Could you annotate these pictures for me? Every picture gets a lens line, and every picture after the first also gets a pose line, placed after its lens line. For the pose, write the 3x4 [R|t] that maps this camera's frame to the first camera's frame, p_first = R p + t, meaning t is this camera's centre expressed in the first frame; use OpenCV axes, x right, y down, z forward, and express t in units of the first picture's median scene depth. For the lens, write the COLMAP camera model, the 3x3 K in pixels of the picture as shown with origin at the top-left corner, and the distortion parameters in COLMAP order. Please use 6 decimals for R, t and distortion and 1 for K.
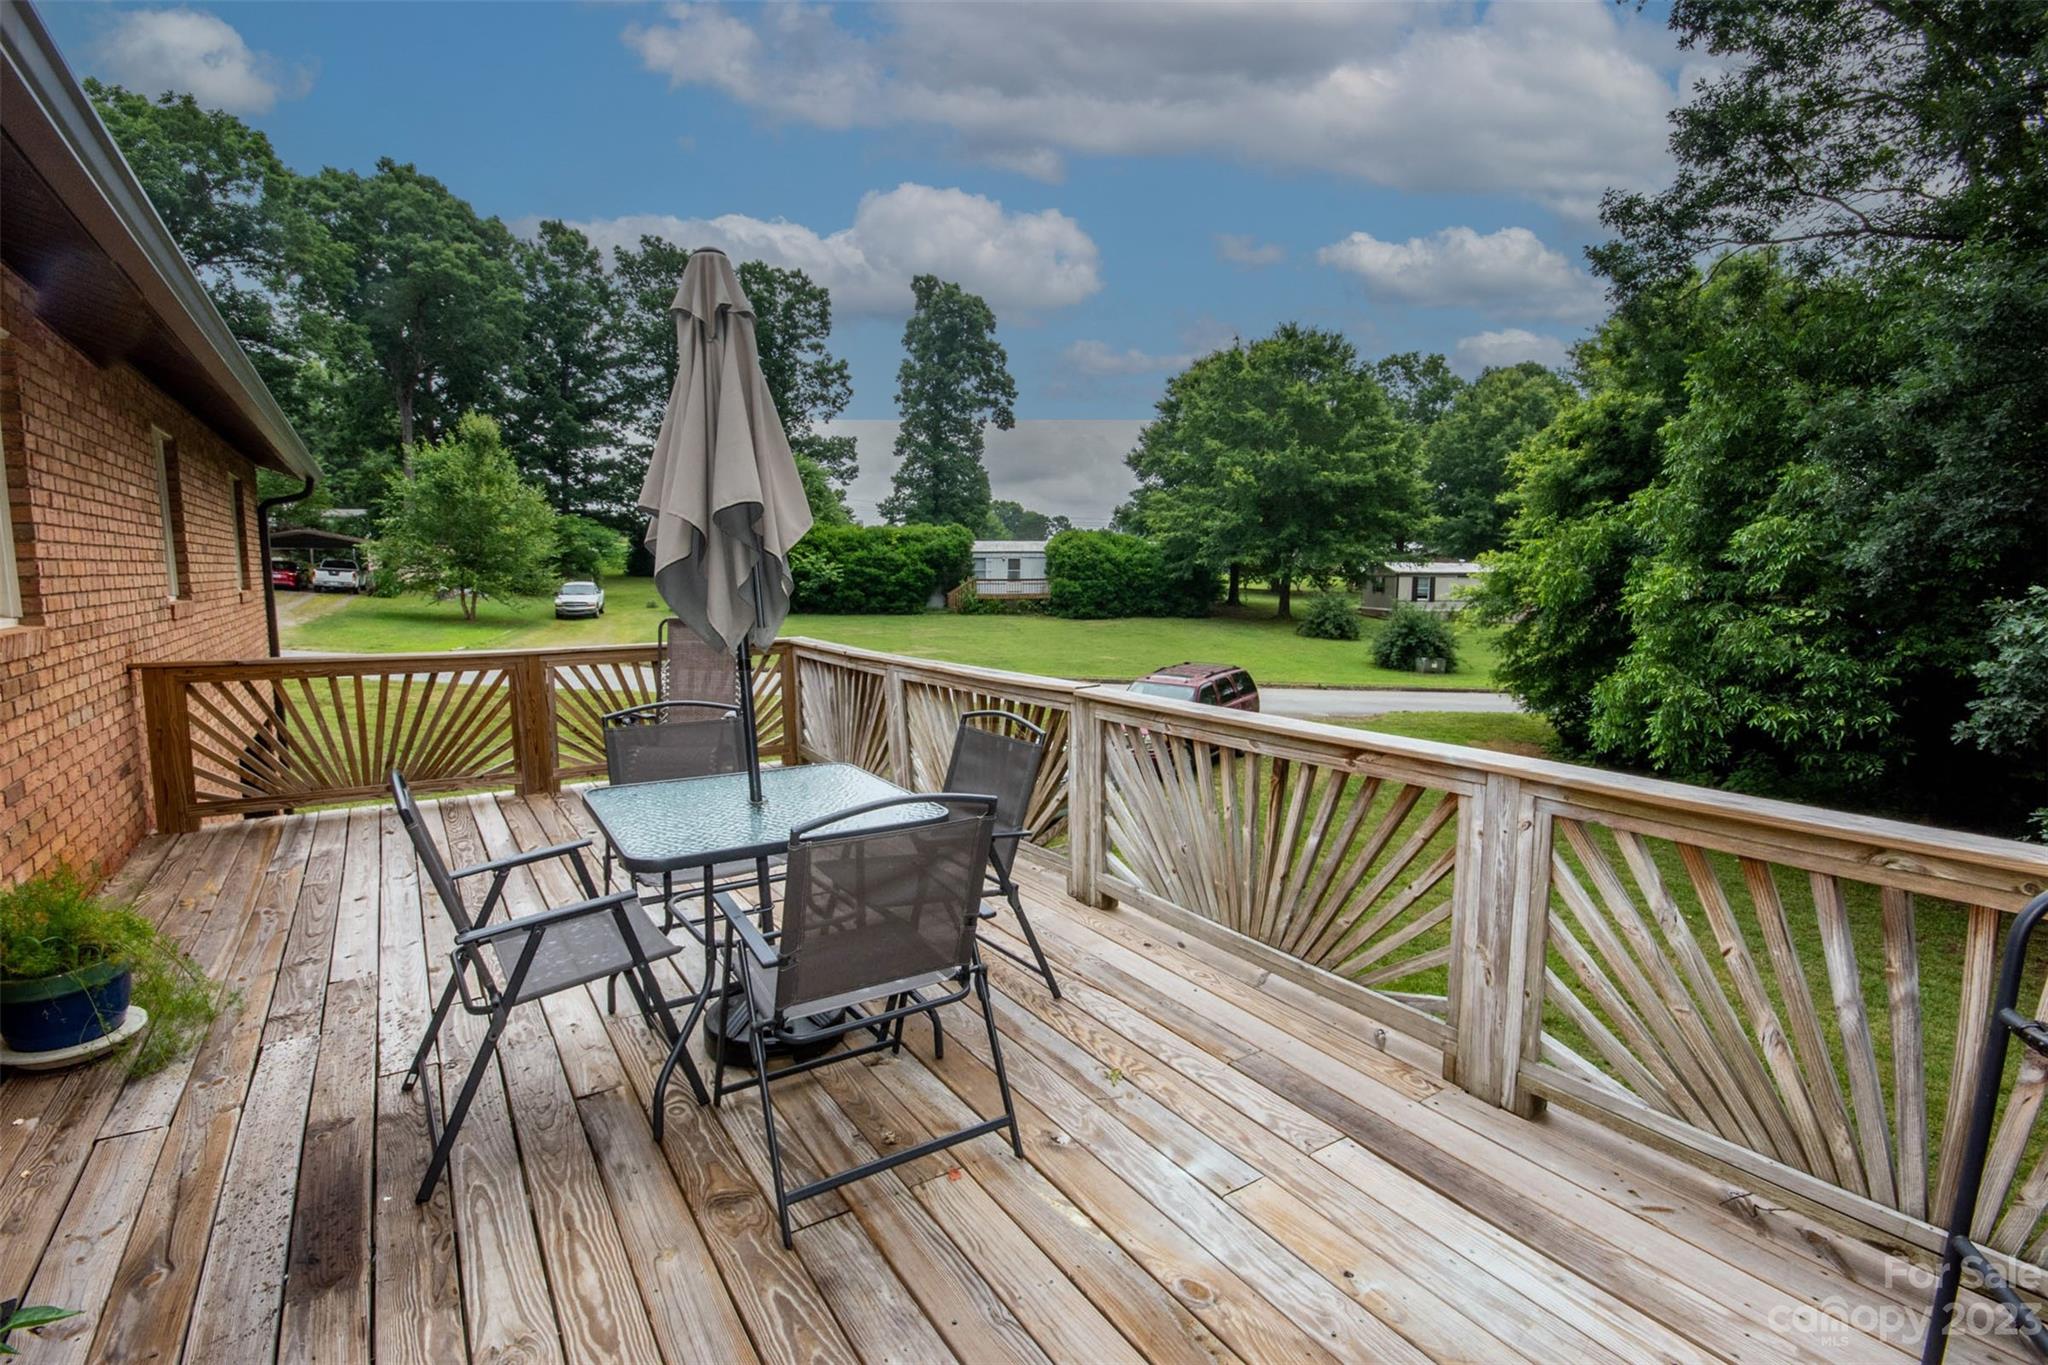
lens RADIAL K [[940.8, 0, 1024.0], [0, 940.8, 682.5], [0, 0, 1]] dist [0.000529, -0.000261]
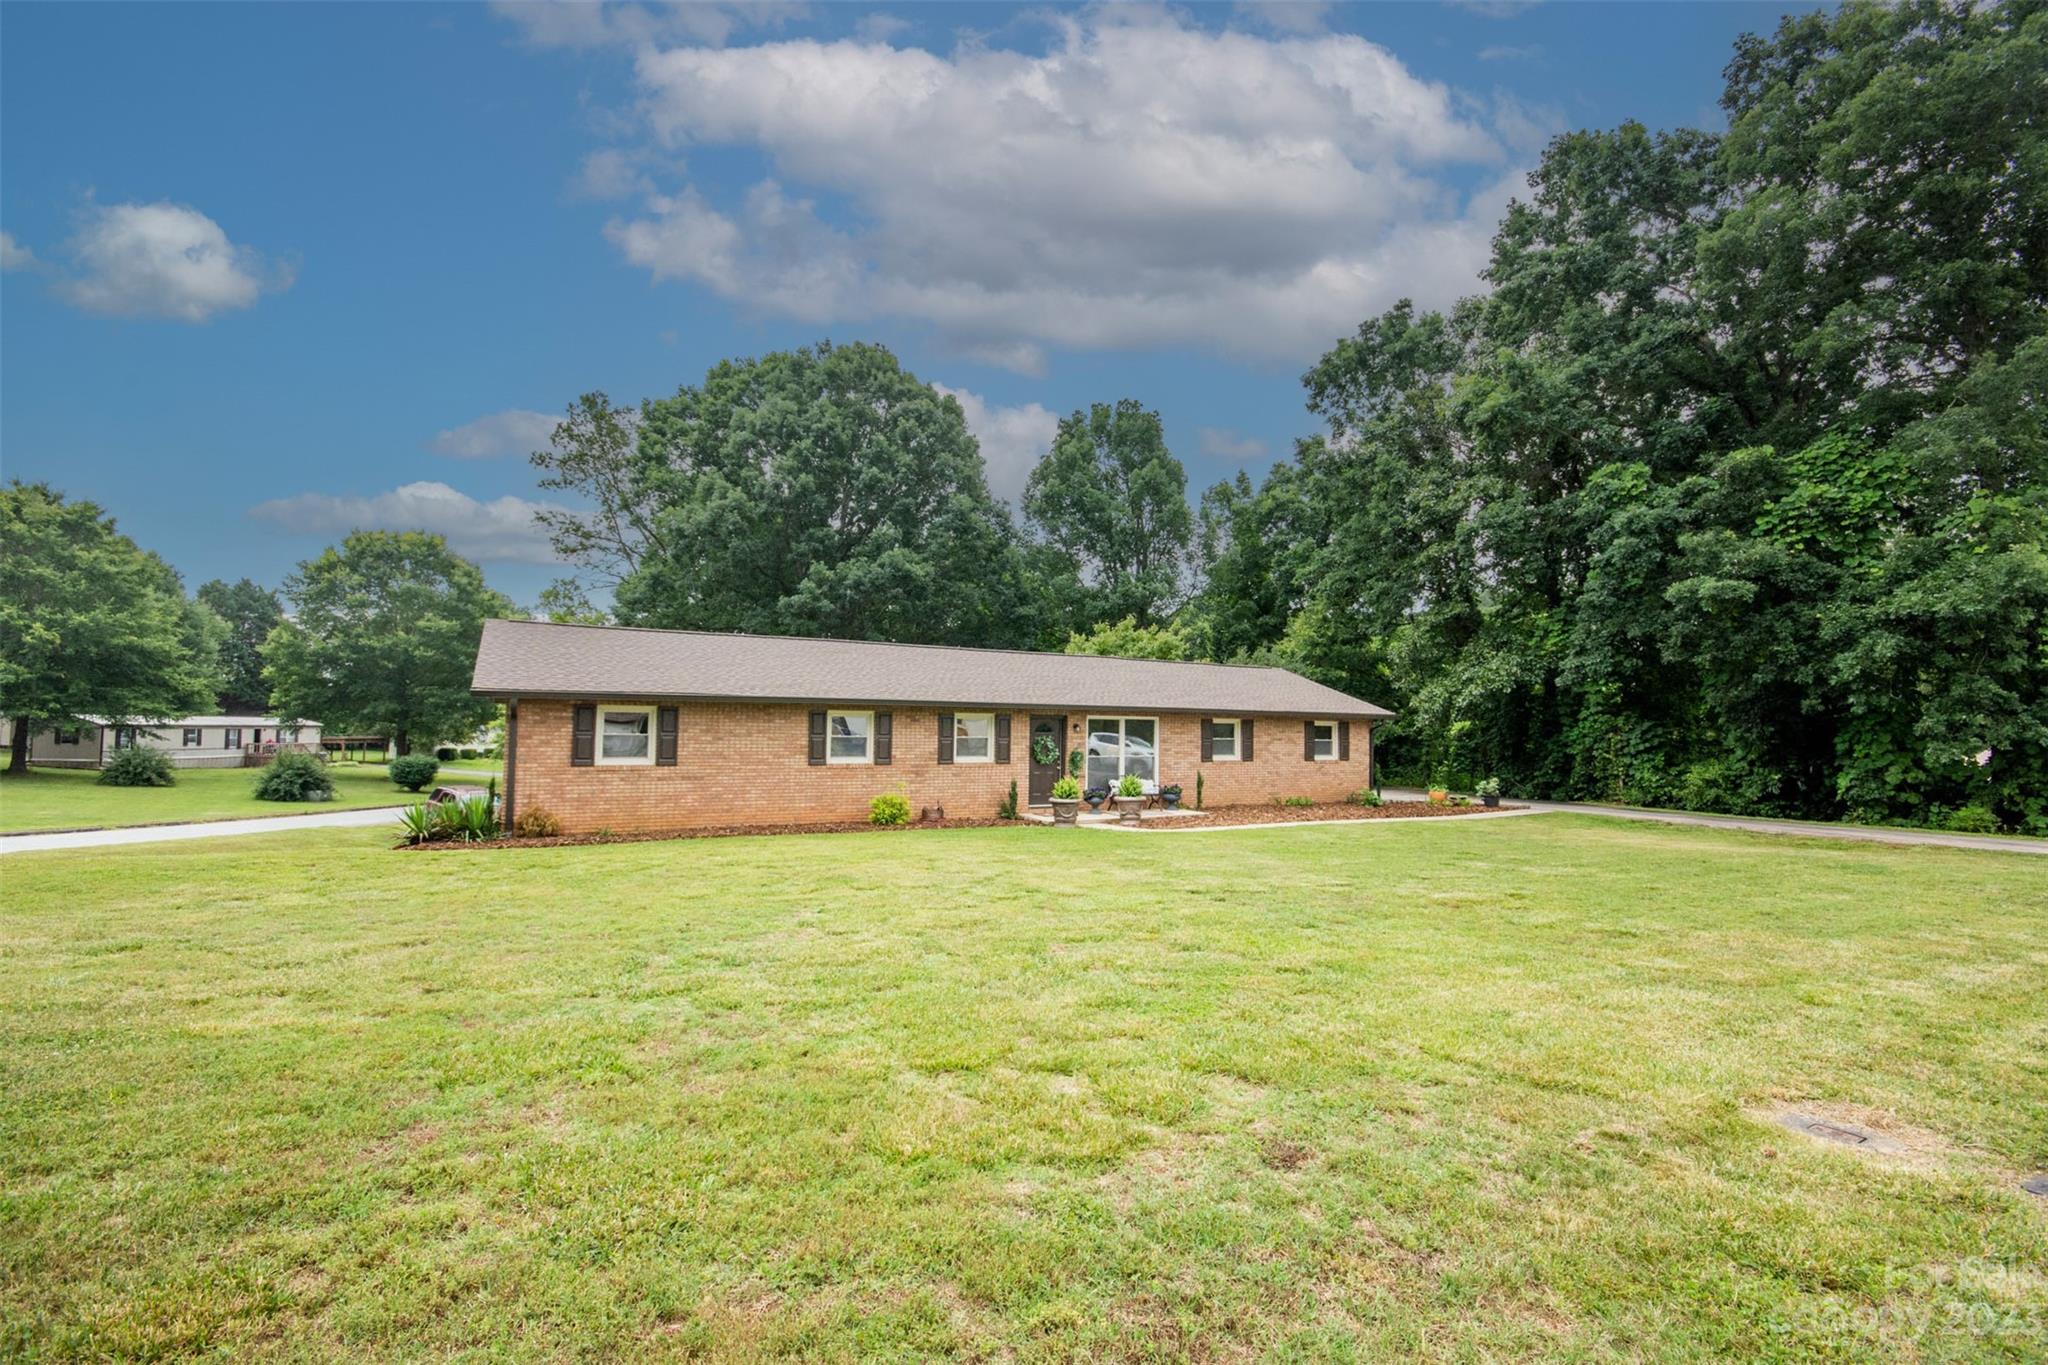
lens RADIAL K [[919.8, 0, 1026.8], [0, 919.8, 682.3], [0, 0, 1]] dist [-0.001197, -0.013318]
pose [[0.064129, 0.046554, 0.996855, -0.445999], [0.108296, 0.992687, -0.053326, 0.001291], [-0.992048, 0.111375, 0.058618, -0.076170]]
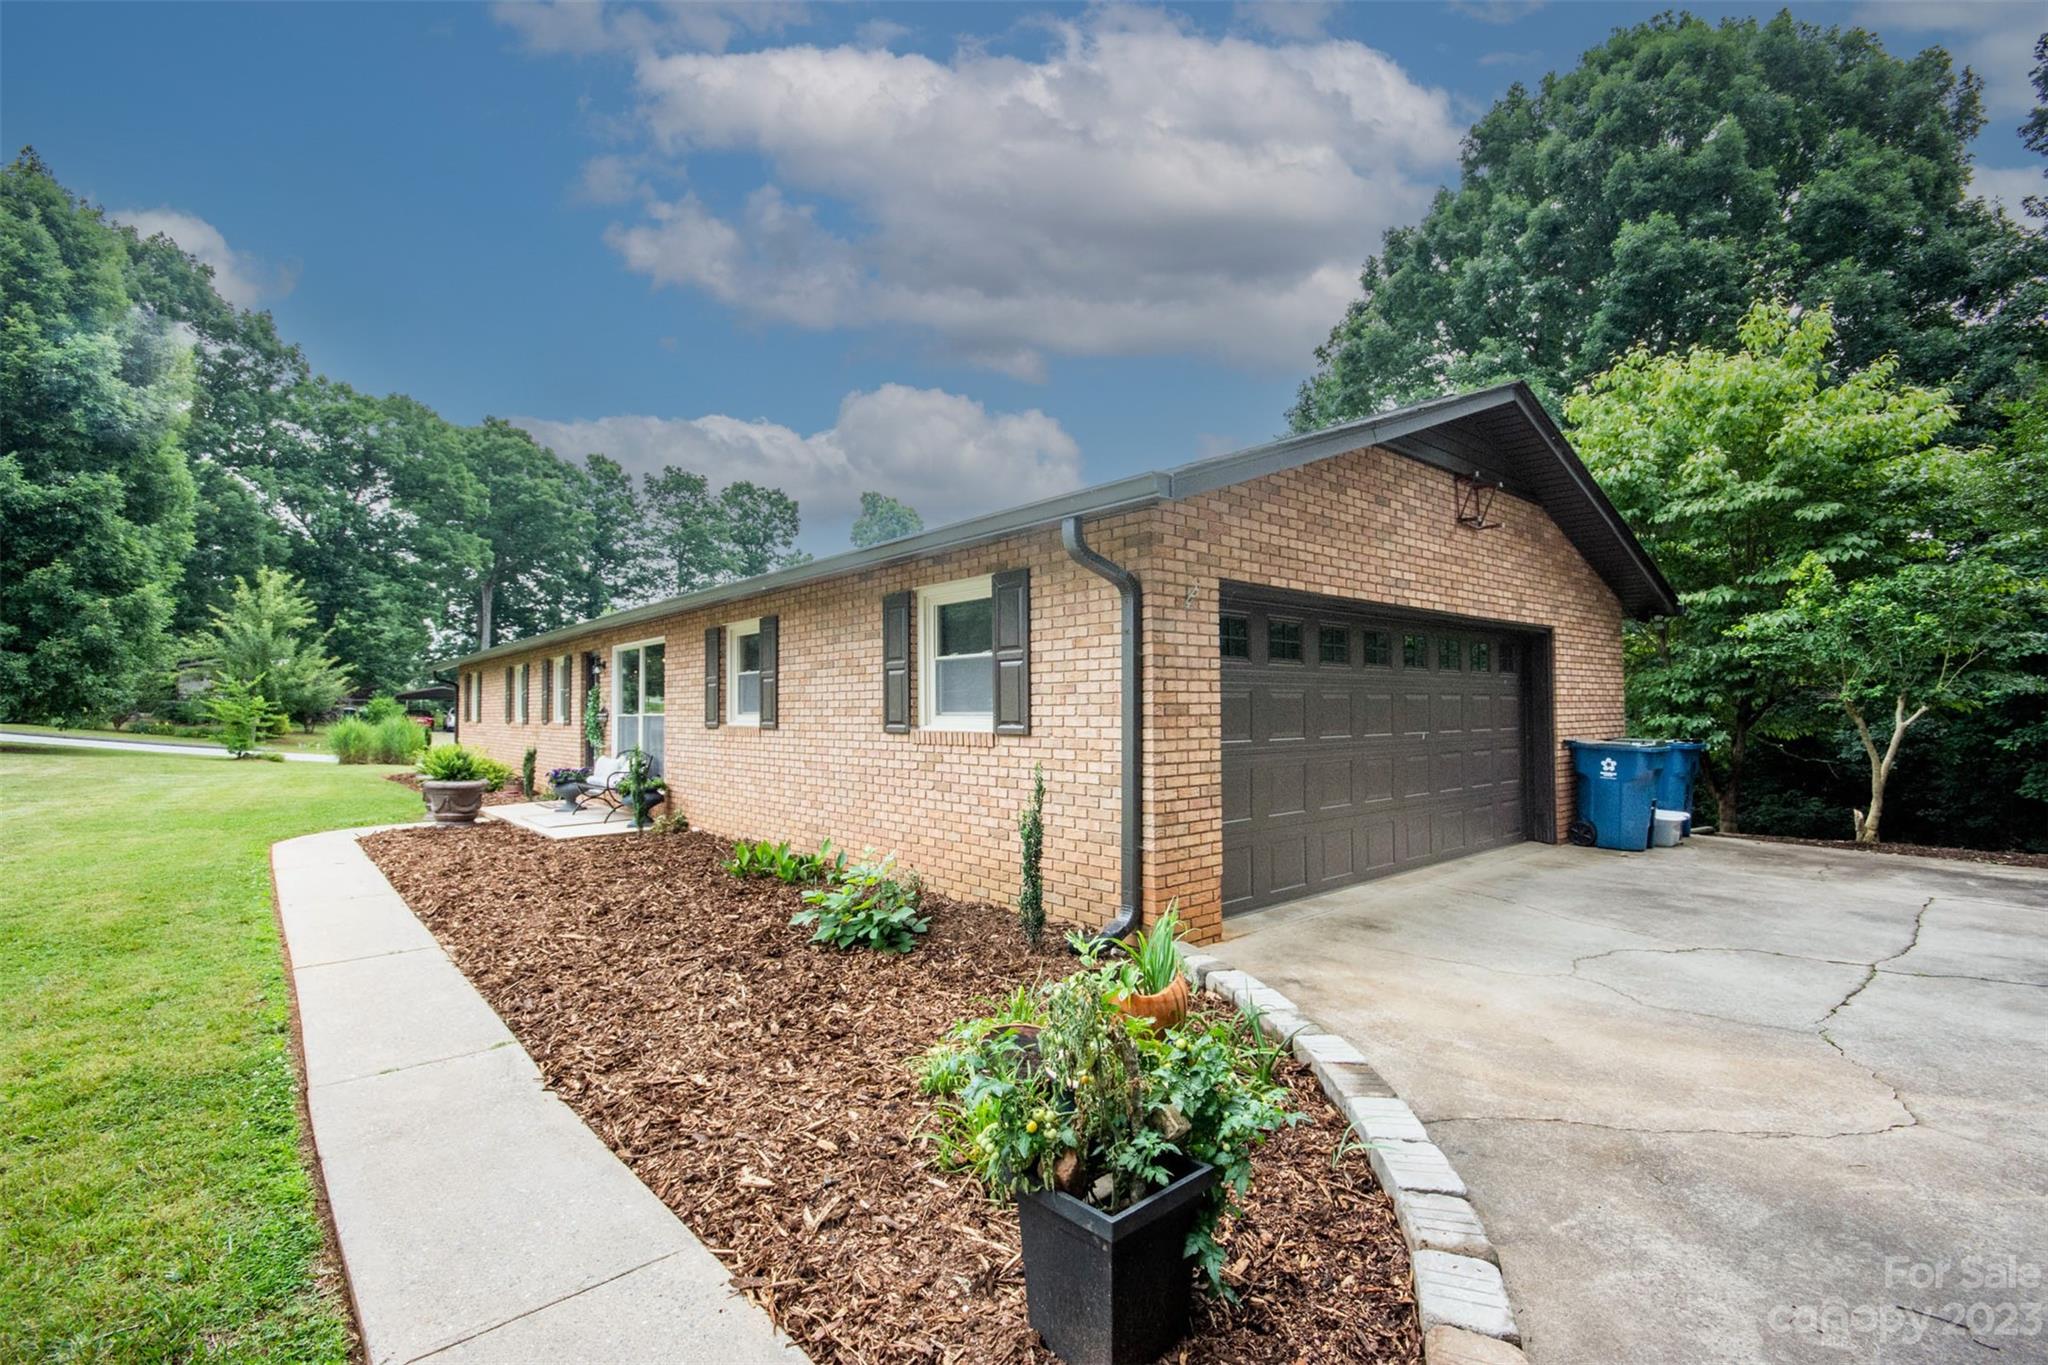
lens RADIAL K [[891.6, 0, 1012.7], [0, 891.6, 687.4], [0, 0, 1]] dist [0.001345, -0.011013]
pose [[0.992179, -0.008396, 0.124540, -0.077297], [0.026617, 0.989019, -0.145373, 0.034272], [-0.121952, 0.147551, 0.981507, -0.260315]]
